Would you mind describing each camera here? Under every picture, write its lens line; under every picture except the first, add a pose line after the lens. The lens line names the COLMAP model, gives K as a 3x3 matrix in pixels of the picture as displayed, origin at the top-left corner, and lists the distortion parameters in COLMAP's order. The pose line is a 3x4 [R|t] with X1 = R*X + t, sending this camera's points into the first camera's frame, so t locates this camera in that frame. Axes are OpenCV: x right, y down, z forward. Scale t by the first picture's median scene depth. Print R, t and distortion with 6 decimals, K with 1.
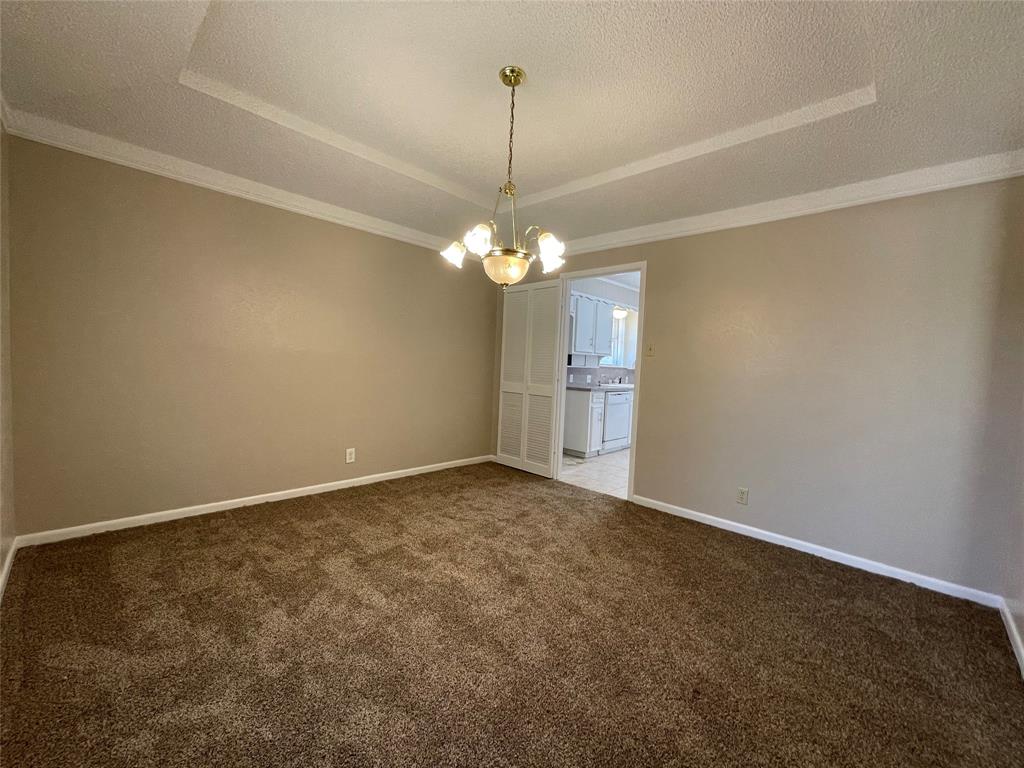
lens RADIAL K [[418.9, 0, 510.2], [0, 418.9, 382.7], [0, 0, 1]] dist [-0.000805, -0.000111]
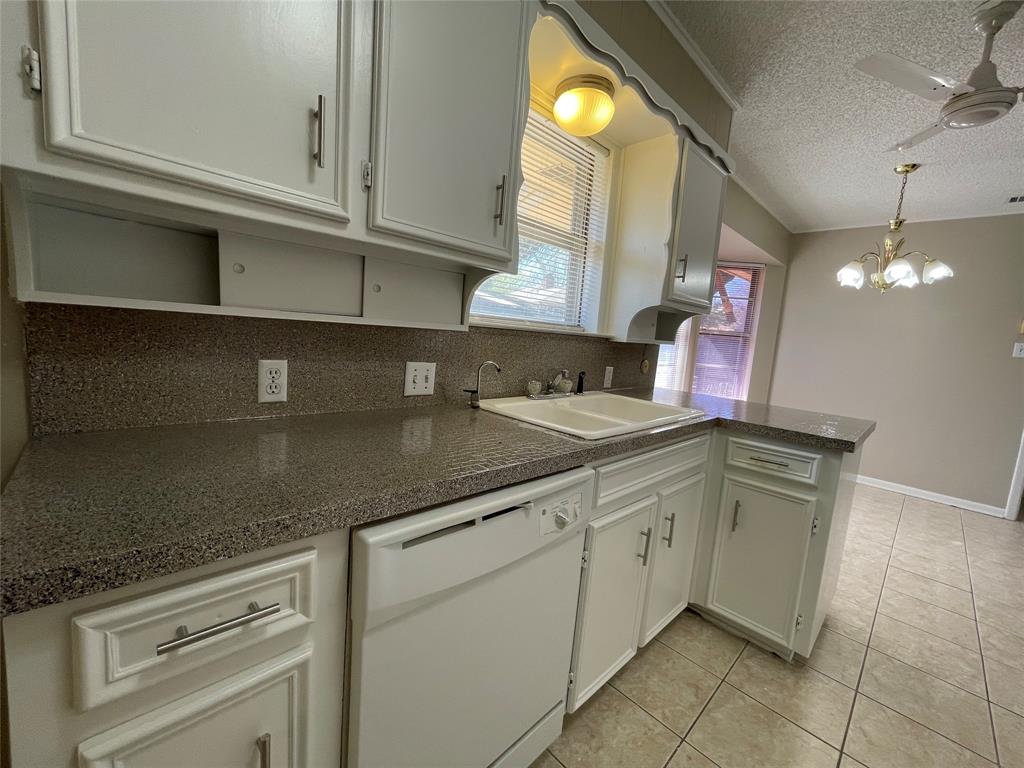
lens RADIAL K [[418.9, 0, 513.1], [0, 418.9, 384.5], [0, 0, 1]] dist [-0.000805, -0.000111]
pose [[0.999006, 0.037491, -0.024120, 0.243233], [-0.035380, 0.995946, 0.082700, -0.025400], [0.027123, -0.081764, 0.996283, 0.789224]]
